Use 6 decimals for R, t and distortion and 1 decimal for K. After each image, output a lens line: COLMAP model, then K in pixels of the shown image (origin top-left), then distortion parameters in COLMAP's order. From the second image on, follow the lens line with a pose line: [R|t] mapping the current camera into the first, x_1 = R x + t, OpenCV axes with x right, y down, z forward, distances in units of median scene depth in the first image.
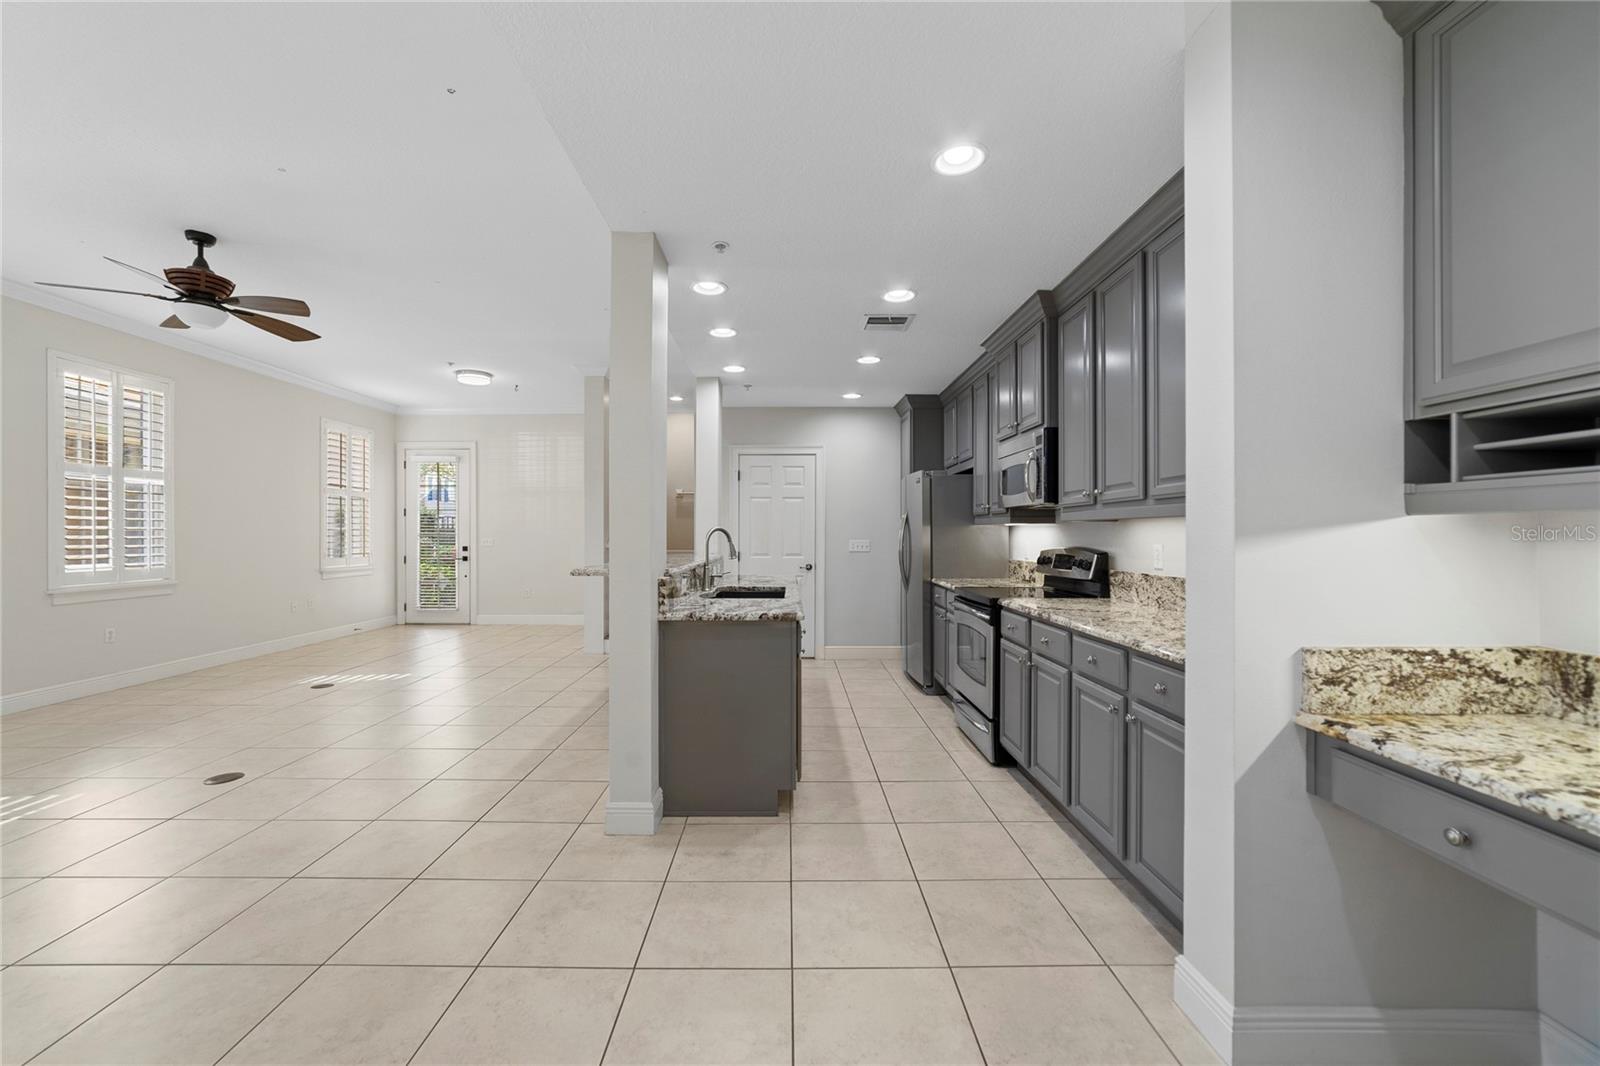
lens RADIAL K [[621.6, 0, 780.9], [0, 621.6, 536.0], [0, 0, 1]] dist [-0.019485, 0.009288]
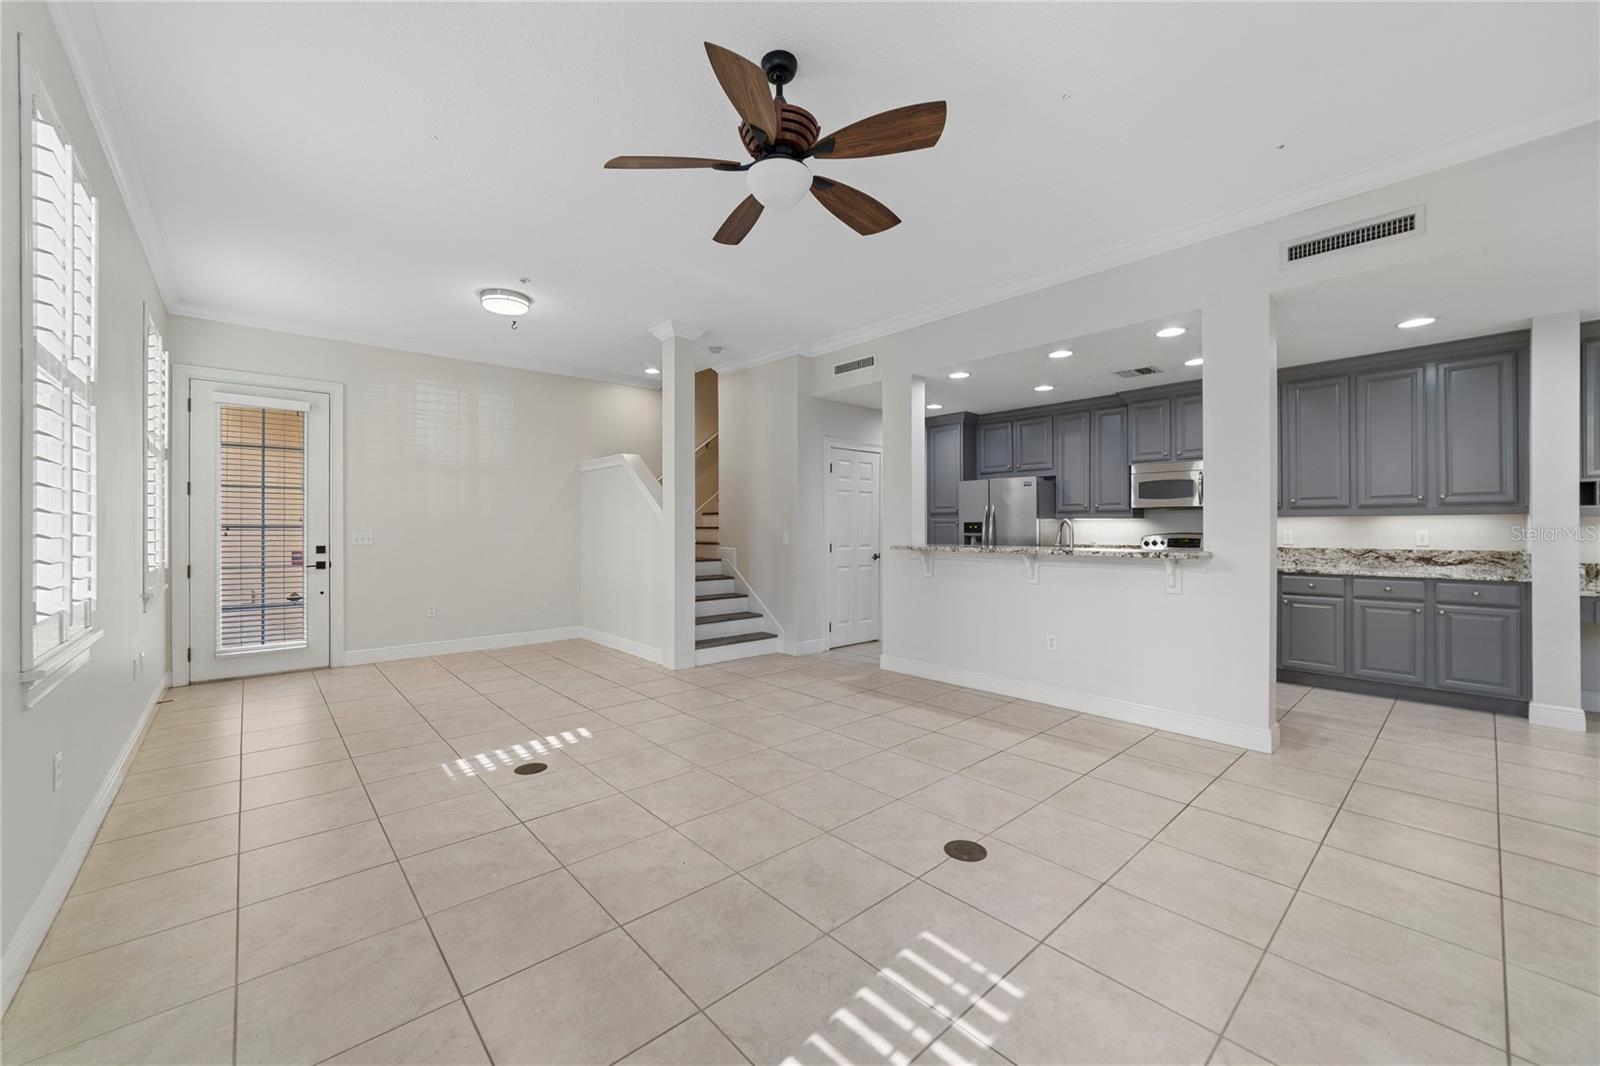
lens RADIAL K [[619.9, 0, 788.8], [0, 619.9, 528.1], [0, 0, 1]] dist [-0.024481, 0.010345]
pose [[0.749712, -0.002589, 0.661760, -0.783473], [0.003955, 0.999992, -0.000568, 0.000991], [-0.661753, 0.003044, 0.749716, 0.290768]]
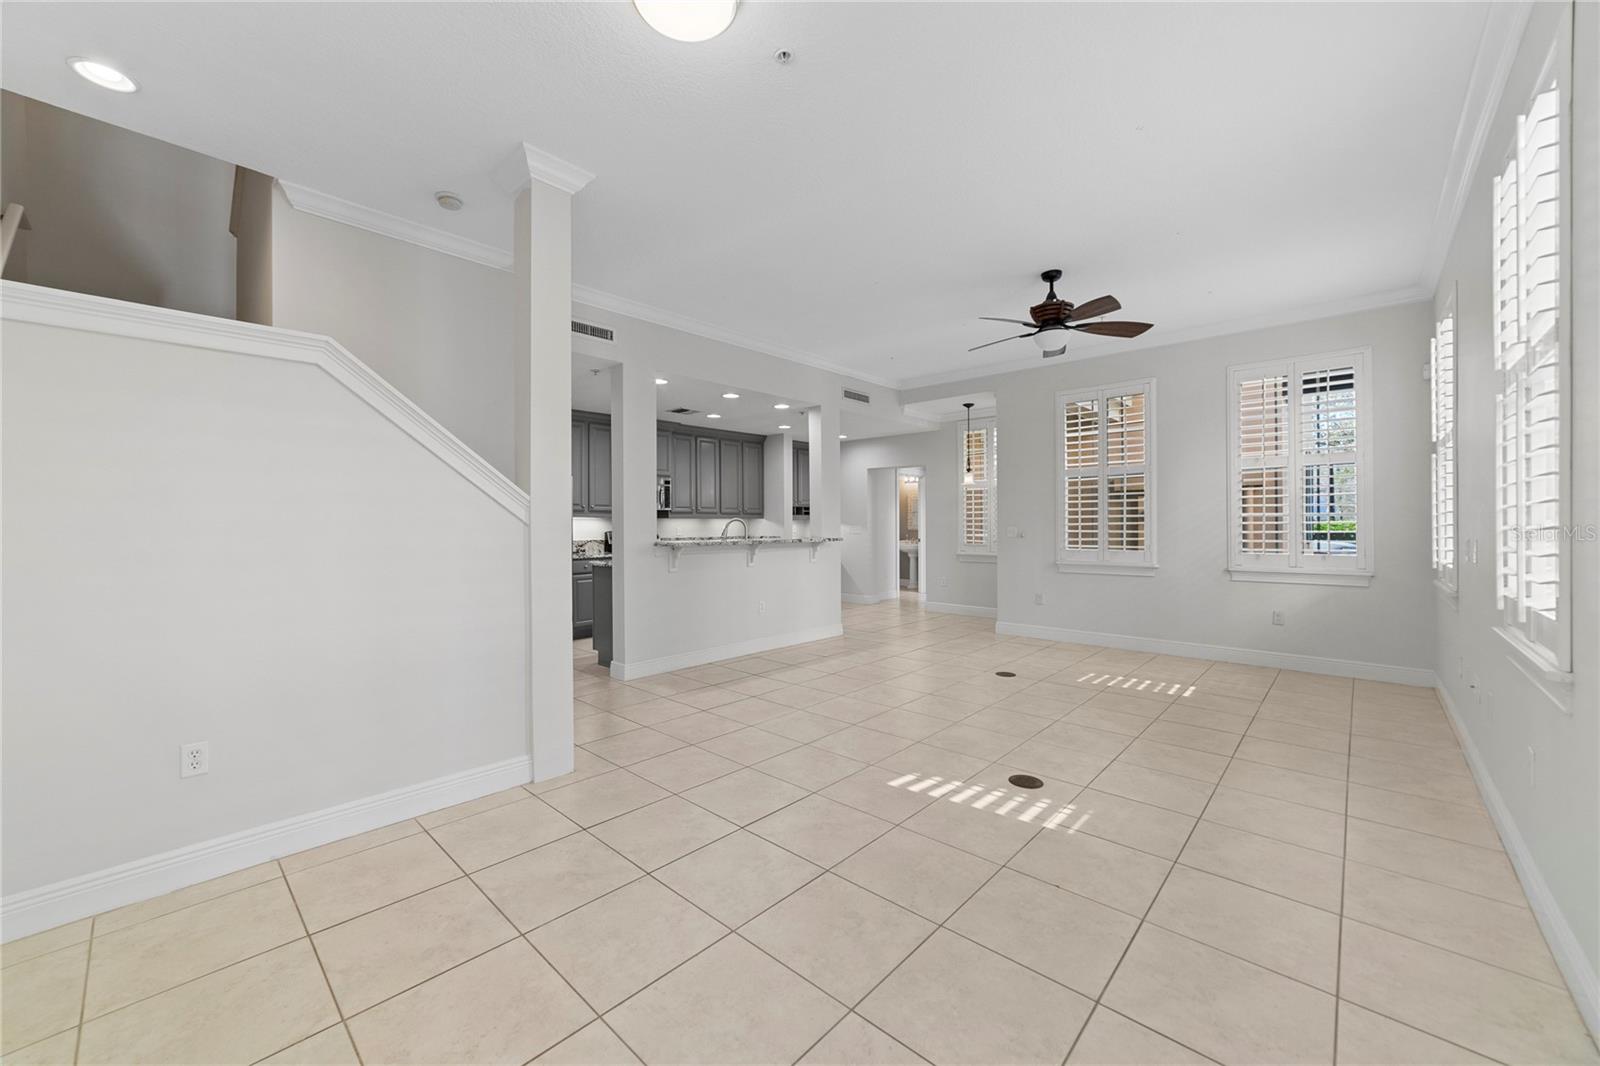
lens RADIAL K [[607.2, 0, 800.0], [0, 607.2, 533.0], [0, 0, 1]] dist [0.000964, -0.000011]
pose [[-0.732651, -0.005062, 0.680586, -0.796804], [0.008226, 0.999833, 0.016291, -0.000897], [-0.680555, 0.017534, -0.732487, 1.270150]]
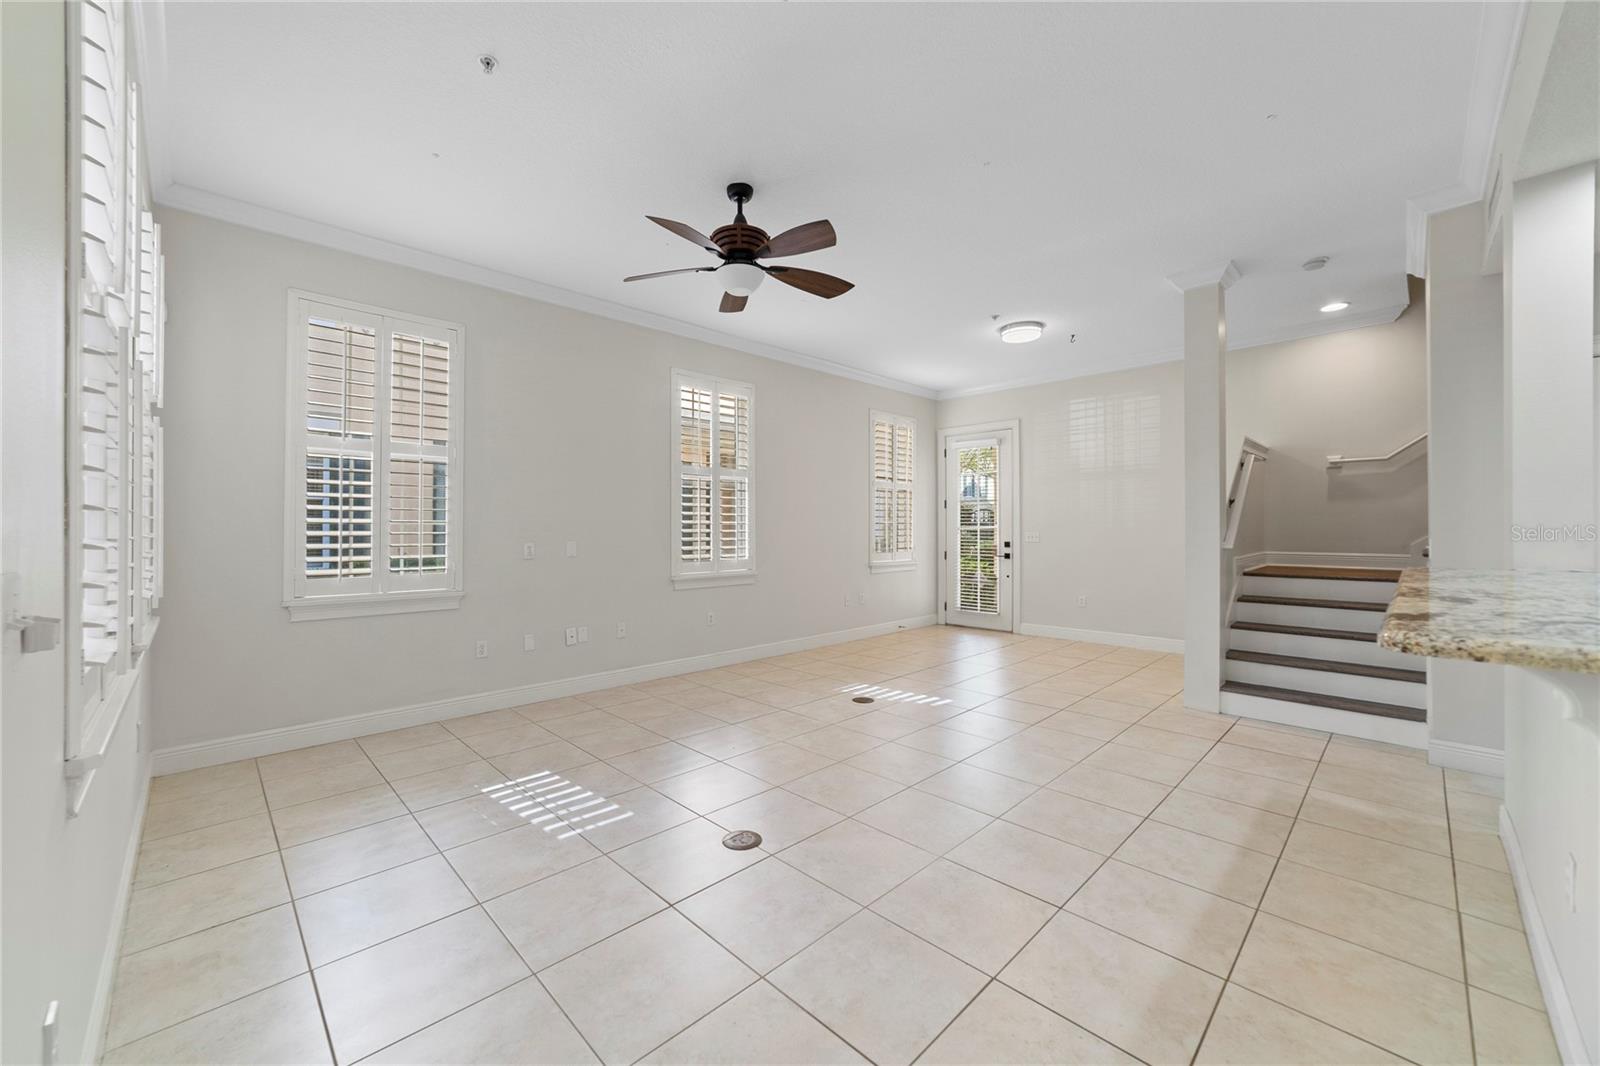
lens RADIAL K [[619.9, 0, 788.8], [0, 619.9, 528.1], [0, 0, 1]] dist [-0.024481, 0.010345]
pose [[0.701623, -0.001195, -0.712548, -0.151923], [-0.000532, 0.999997, -0.002201, -0.000434], [0.712548, 0.001923, 0.701620, 0.246435]]
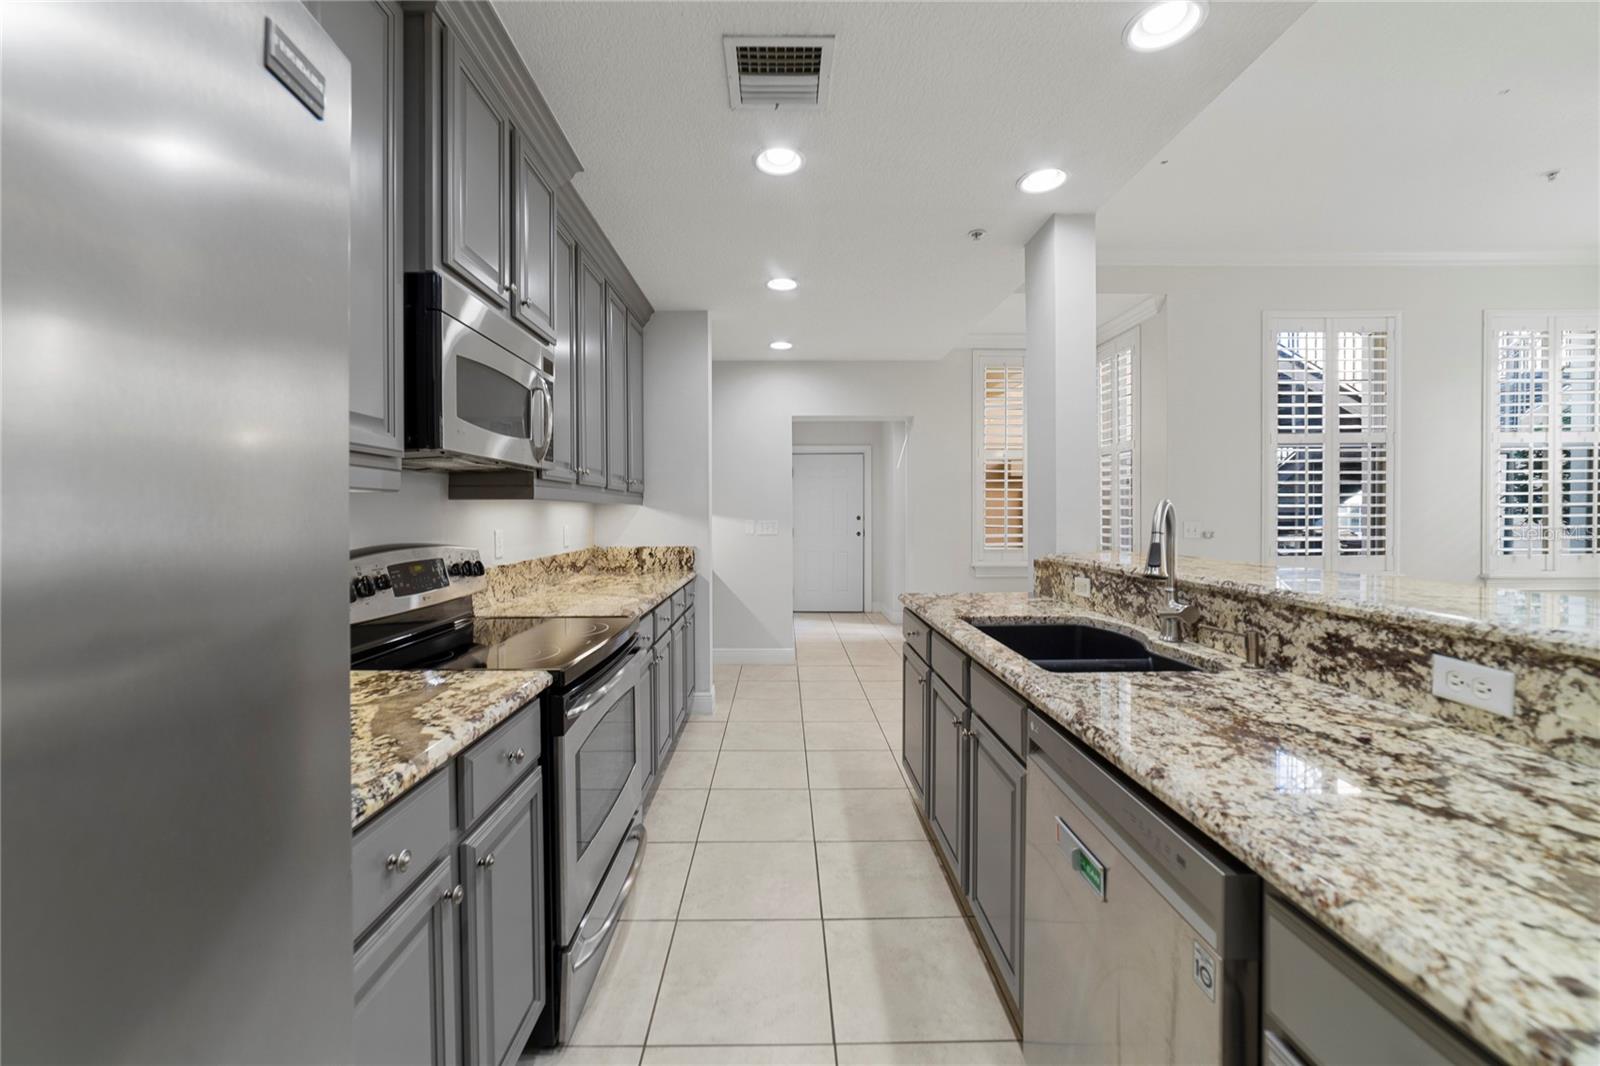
lens RADIAL K [[621.6, 0, 780.9], [0, 621.6, 536.0], [0, 0, 1]] dist [-0.019485, 0.009288]
pose [[-0.999935, 0.006782, -0.009128, 0.103815], [0.006447, 0.999325, 0.036158, -0.002571], [0.009367, 0.036097, -0.999304, 0.882511]]
